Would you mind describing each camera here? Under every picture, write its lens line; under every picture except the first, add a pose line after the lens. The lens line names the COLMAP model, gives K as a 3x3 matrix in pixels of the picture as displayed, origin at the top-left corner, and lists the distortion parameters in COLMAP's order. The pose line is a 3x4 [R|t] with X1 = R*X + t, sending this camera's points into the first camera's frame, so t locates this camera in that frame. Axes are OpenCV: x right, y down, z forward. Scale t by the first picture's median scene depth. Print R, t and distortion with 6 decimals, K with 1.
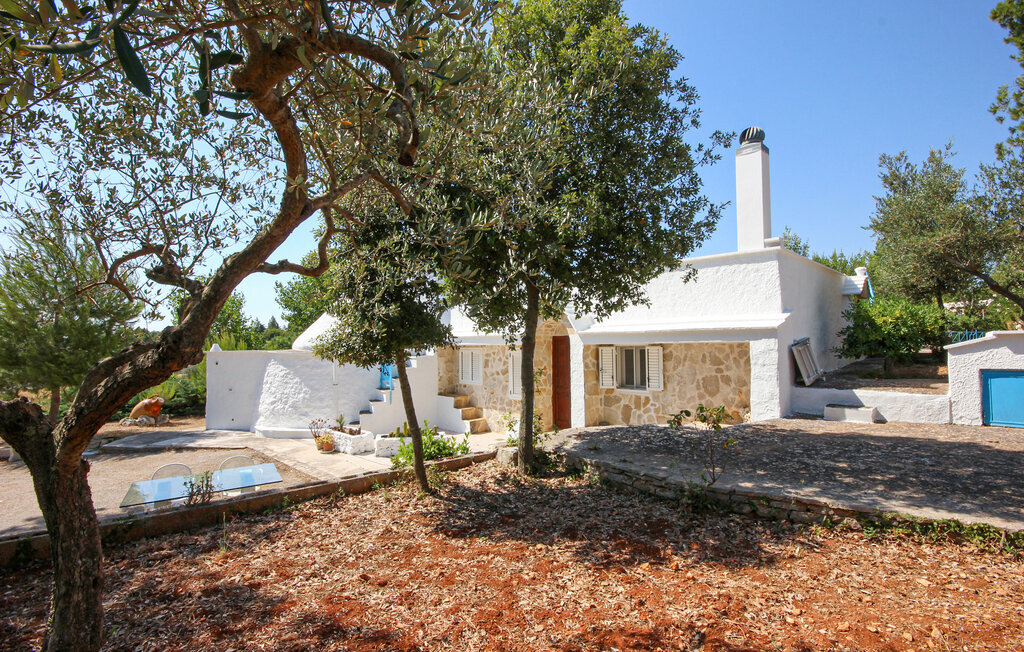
lens RADIAL K [[485.8, 0, 500.7], [0, 485.8, 327.6], [0, 0, 1]] dist [0.001729, -0.008180]
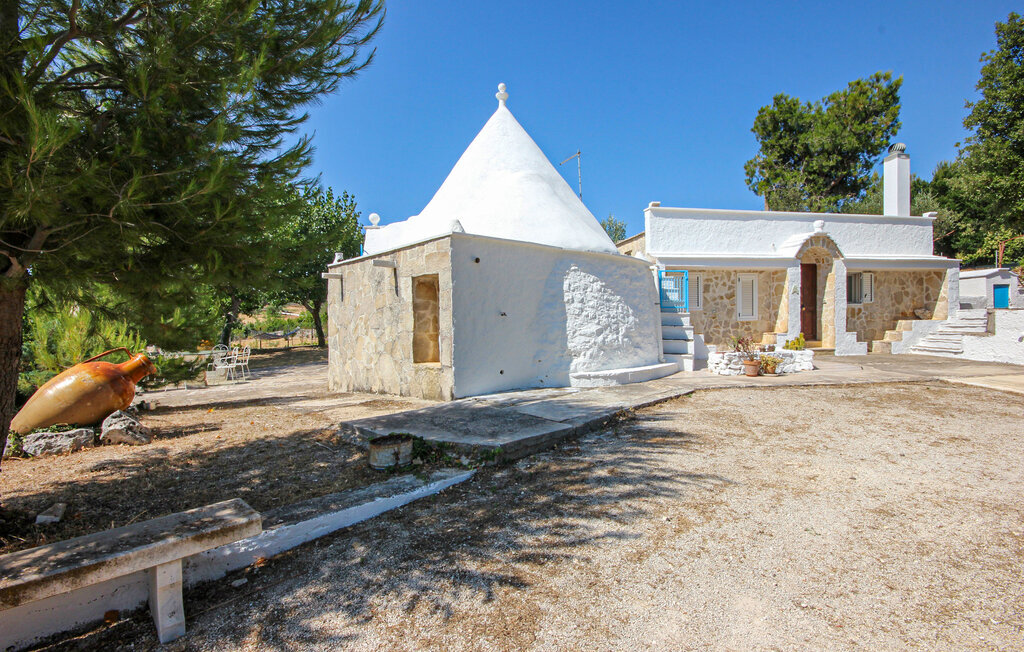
lens RADIAL K [[485.8, 0, 500.7], [0, 485.8, 327.6], [0, 0, 1]] dist [0.001729, -0.008180]
pose [[0.567873, -0.000471, 0.823116, -1.116396], [-0.021009, 0.999666, 0.015066, 0.151942], [-0.822848, -0.025848, 0.567673, 0.803716]]
